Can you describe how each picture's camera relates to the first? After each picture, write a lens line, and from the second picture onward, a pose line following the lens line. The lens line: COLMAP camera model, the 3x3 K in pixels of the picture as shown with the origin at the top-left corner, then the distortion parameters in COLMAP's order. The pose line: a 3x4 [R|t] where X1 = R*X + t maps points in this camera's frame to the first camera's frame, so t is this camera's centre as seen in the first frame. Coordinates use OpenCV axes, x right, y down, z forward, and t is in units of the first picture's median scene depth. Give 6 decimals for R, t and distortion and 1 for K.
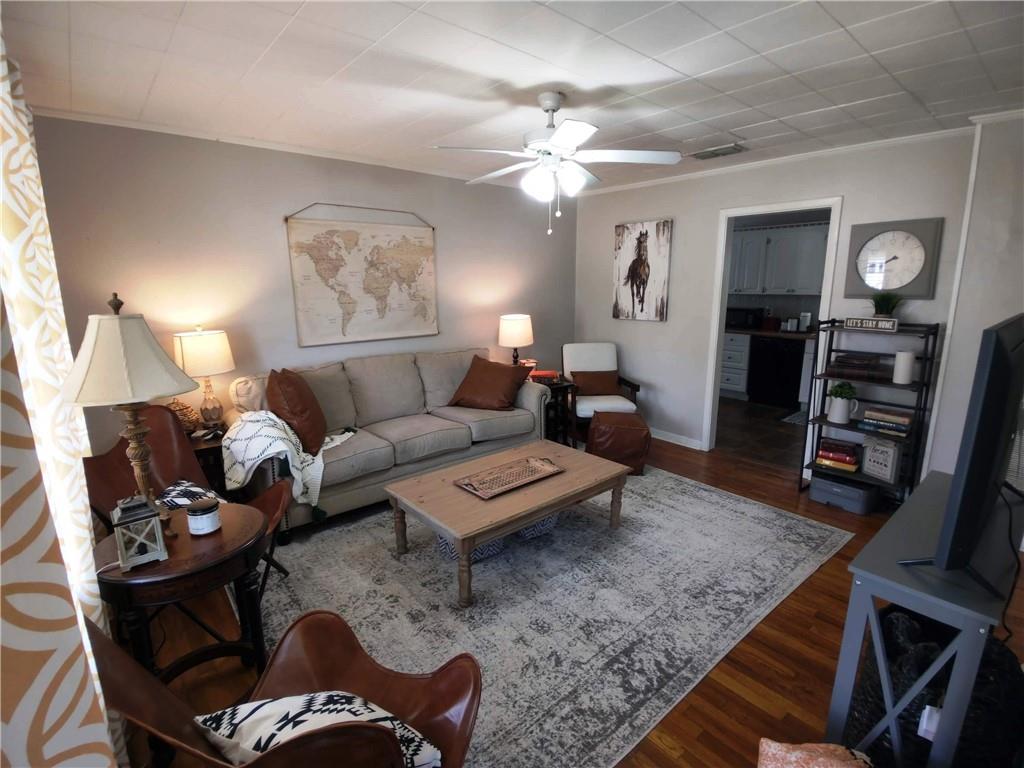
lens RADIAL K [[490.4, 0, 512.0], [0, 490.4, 384.0], [0, 0, 1]] dist [0.003657, -0.016671]
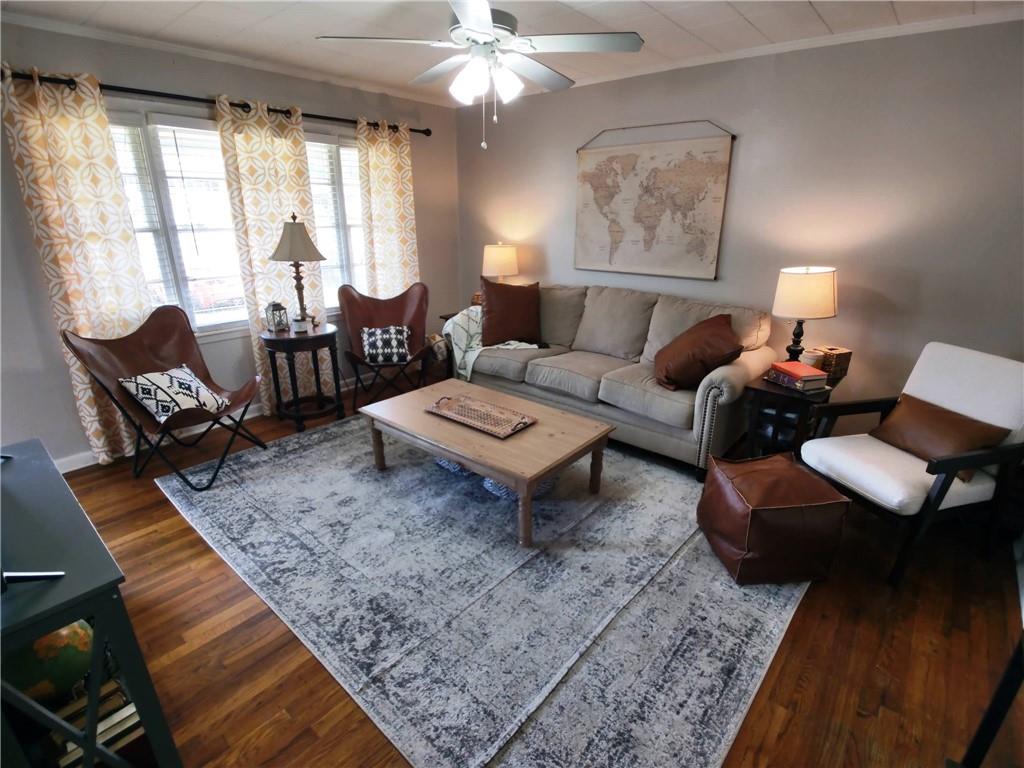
lens RADIAL K [[490.4, 0, 512.0], [0, 490.4, 384.0], [0, 0, 1]] dist [0.003657, -0.016671]
pose [[0.168181, 0.333173, -0.927745, 0.671063], [-0.207731, 0.931995, 0.297042, -0.130389], [0.963620, 0.142765, 0.225954, 0.623740]]
